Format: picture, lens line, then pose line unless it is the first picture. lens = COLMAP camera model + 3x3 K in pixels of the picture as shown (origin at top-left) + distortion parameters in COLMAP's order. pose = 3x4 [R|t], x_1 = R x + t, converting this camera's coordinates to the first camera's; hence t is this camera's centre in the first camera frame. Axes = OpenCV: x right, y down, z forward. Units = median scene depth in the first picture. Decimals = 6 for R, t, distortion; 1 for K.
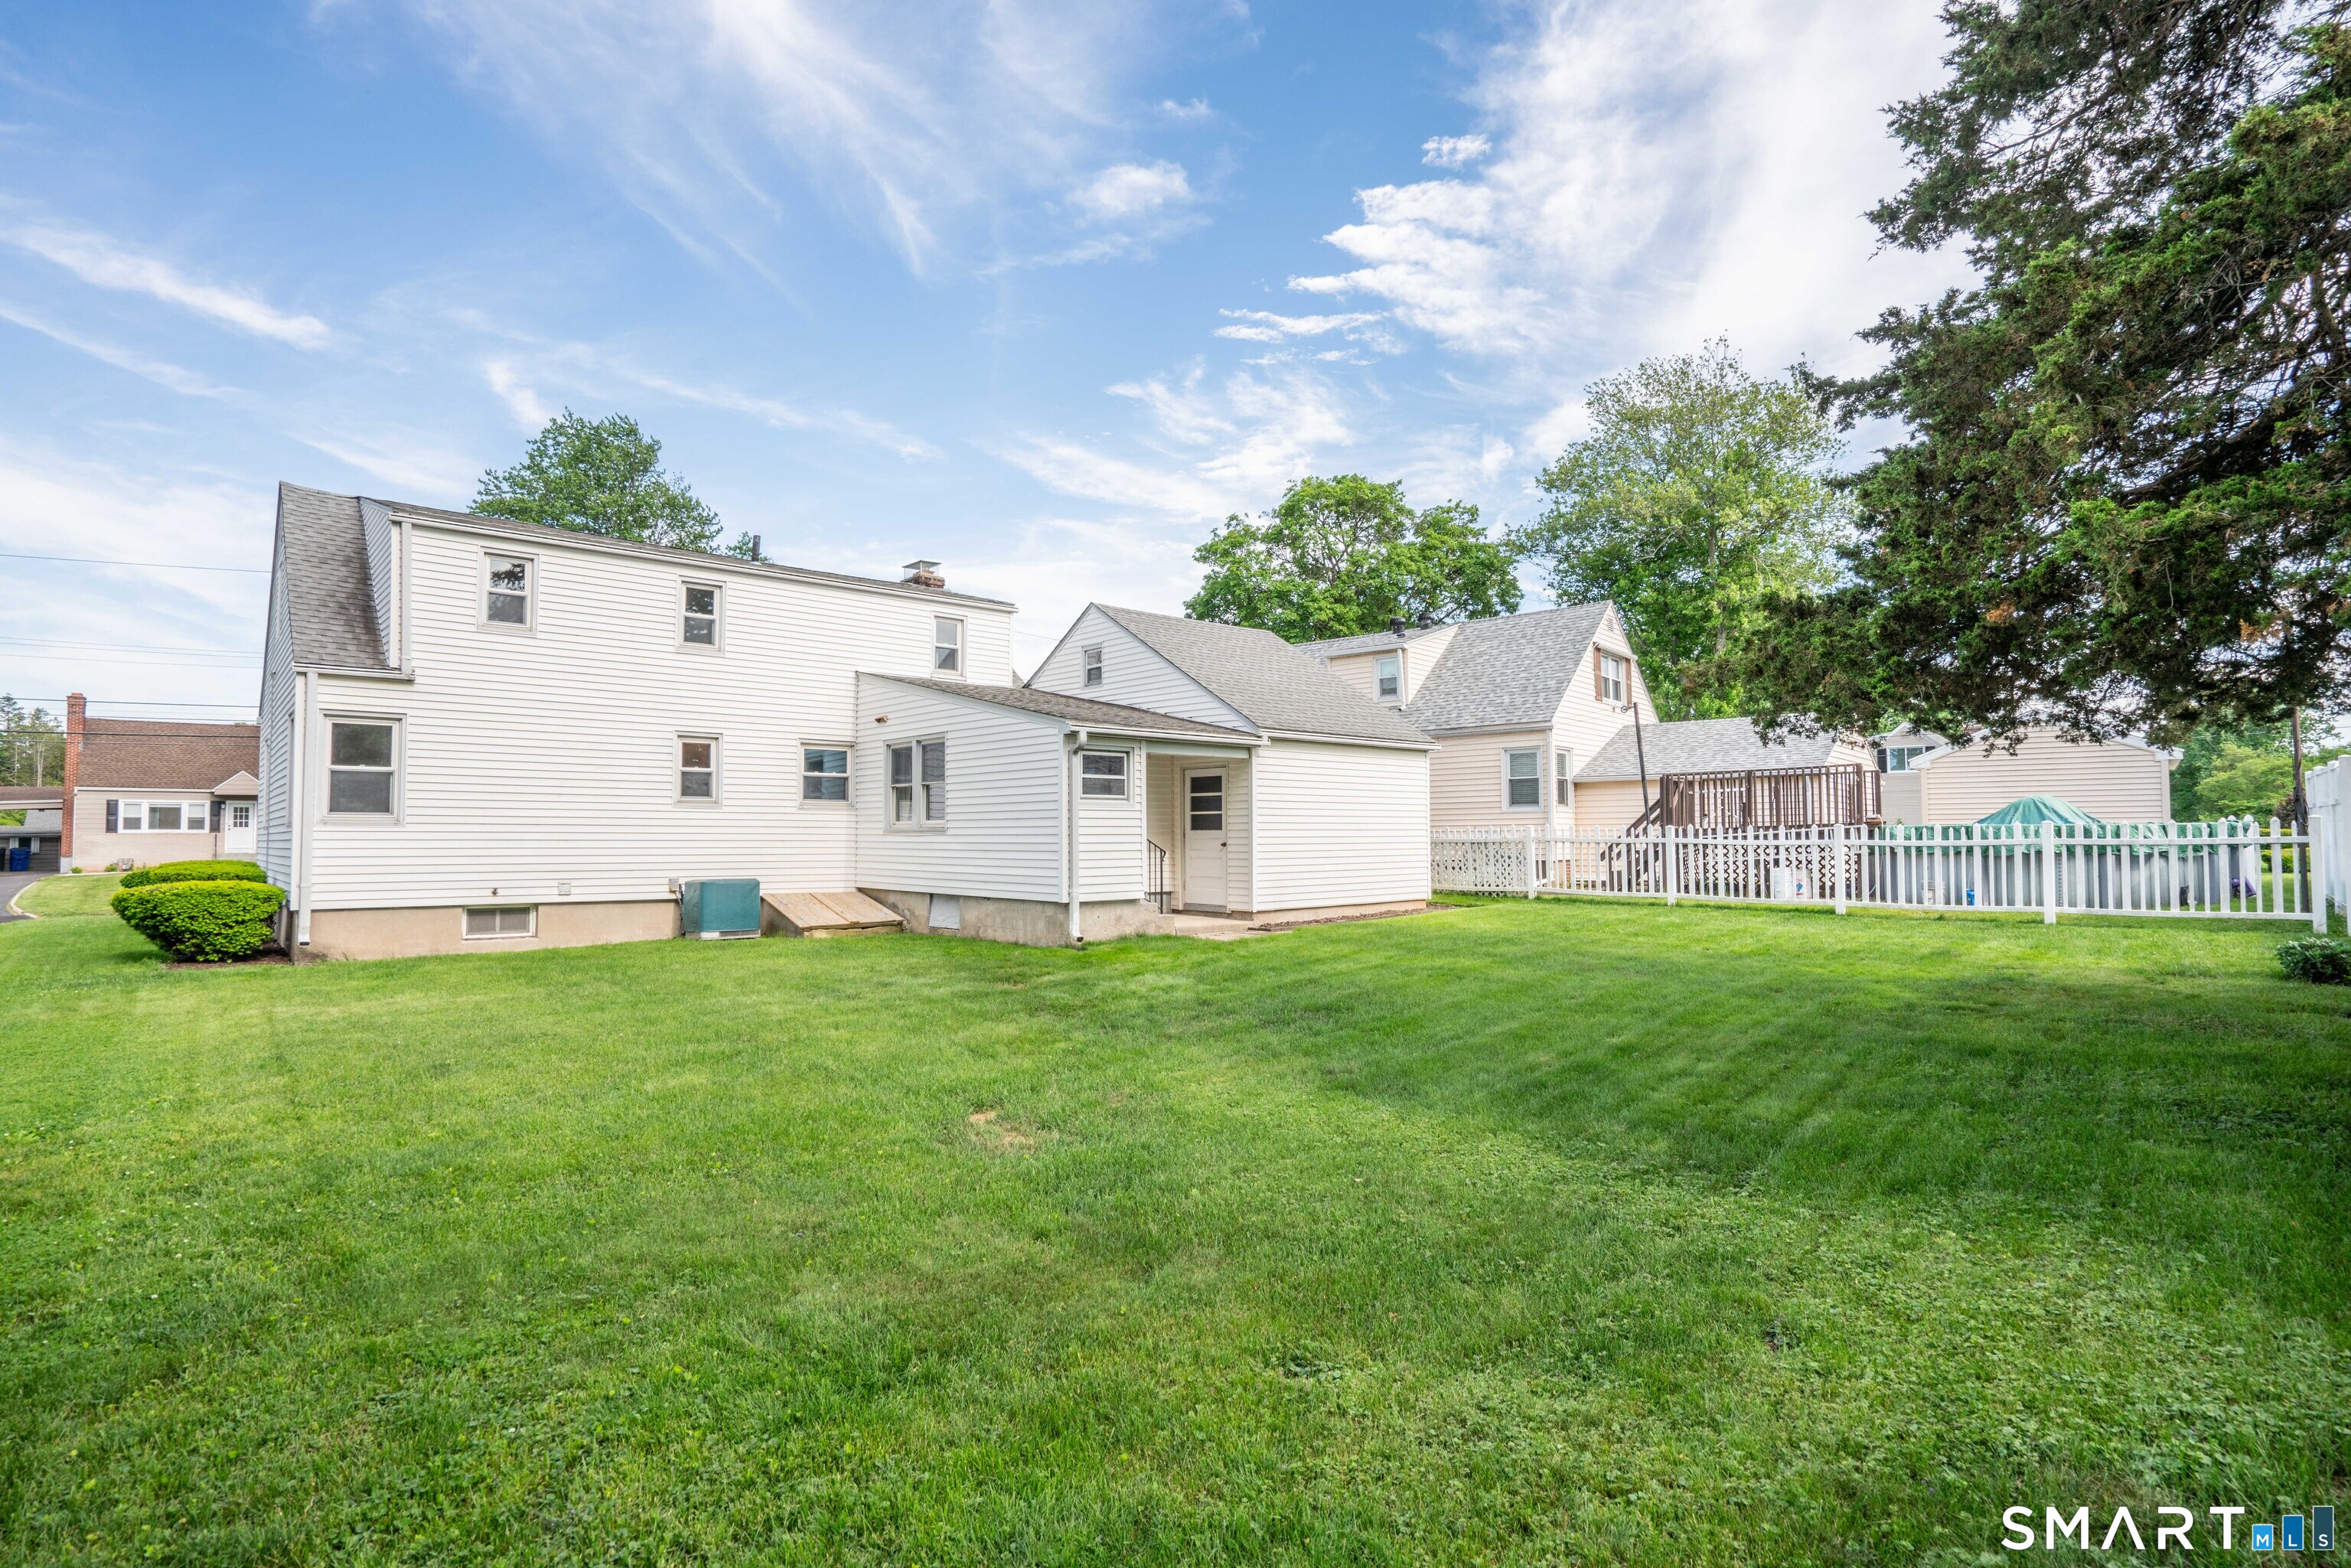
lens RADIAL K [[1132.9, 0, 1158.2], [0, 1132.9, 779.5], [0, 0, 1]] dist [-0.034058, 0.017672]
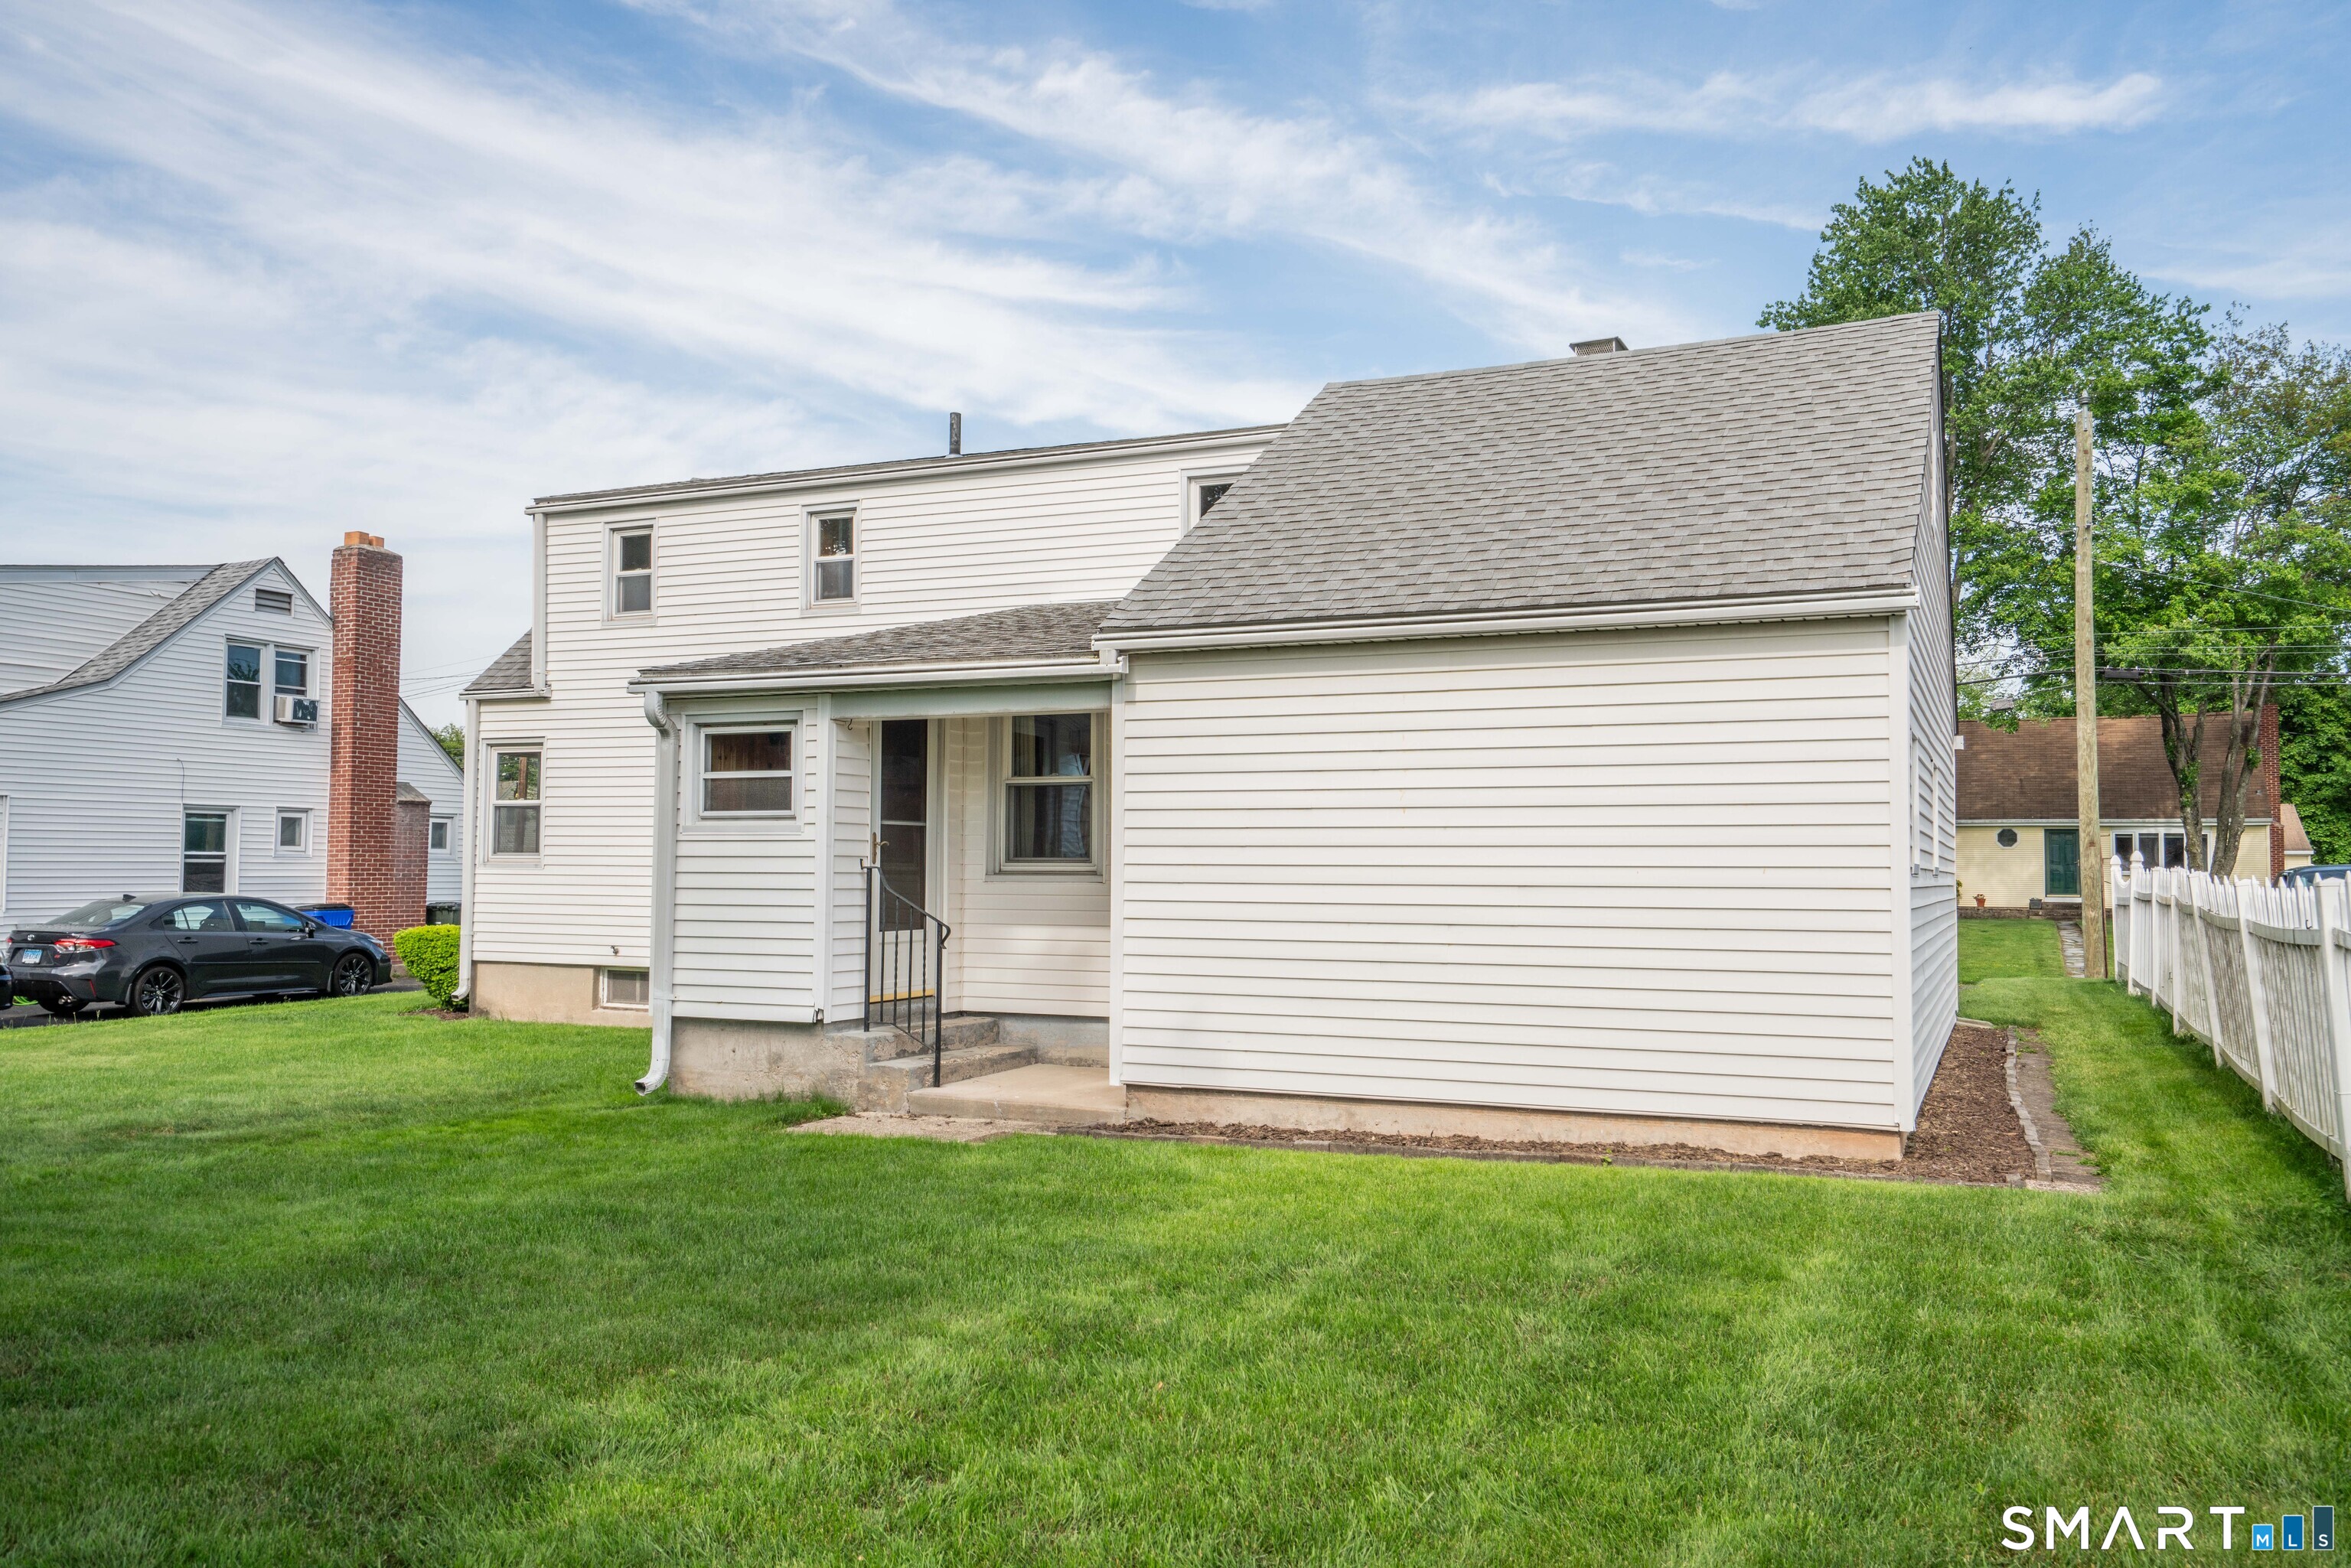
lens RADIAL K [[1937.0, 0, 1176.0], [0, 1937.0, 799.9], [0, 0, 1]] dist [-0.011923, 0.000867]
pose [[0.371932, -0.029787, -0.927782, 0.713315], [0.038229, 0.999129, -0.016752, 0.026462], [0.927473, -0.029237, 0.372746, 0.739104]]
